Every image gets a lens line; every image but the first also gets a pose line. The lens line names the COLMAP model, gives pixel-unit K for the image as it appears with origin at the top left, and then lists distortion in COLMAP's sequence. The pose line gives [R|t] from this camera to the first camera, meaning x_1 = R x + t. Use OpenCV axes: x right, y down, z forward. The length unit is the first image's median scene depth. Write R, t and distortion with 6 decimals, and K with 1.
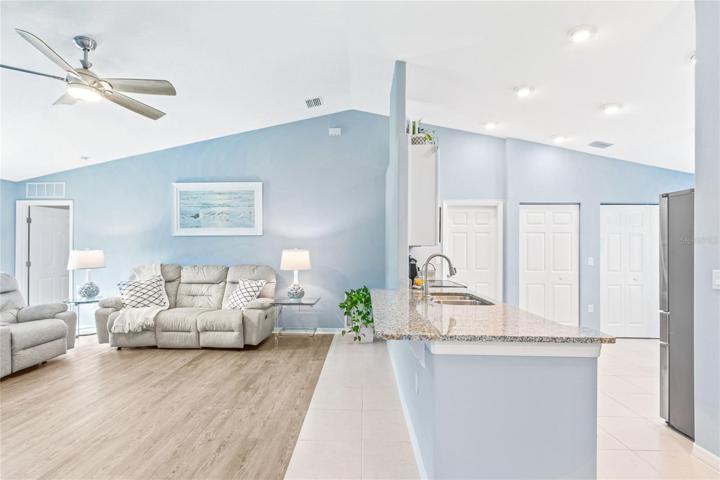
lens RADIAL K [[336.0, 0, 350.7], [0, 336.0, 247.8], [0, 0, 1]] dist [0.000644, 0.000313]
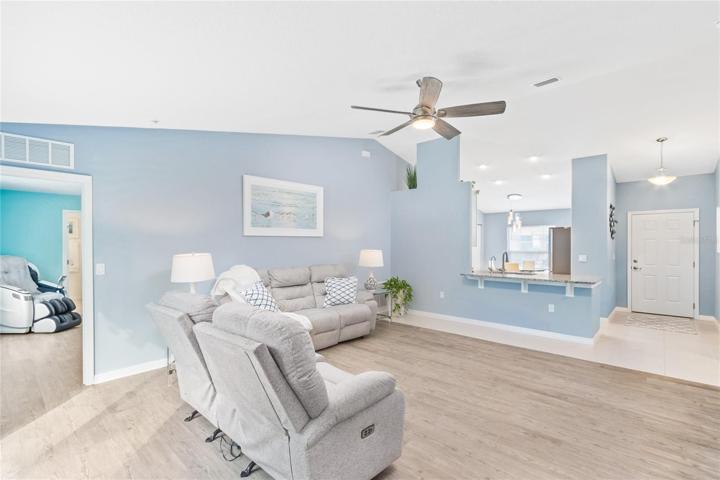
lens RADIAL K [[336.0, 0, 350.7], [0, 336.0, 247.8], [0, 0, 1]] dist [0.000644, 0.000313]
pose [[0.654032, -0.008254, 0.756422, -1.017560], [0.002133, 0.999957, 0.009067, -0.011505], [-0.756464, -0.004316, 0.654021, 0.230465]]
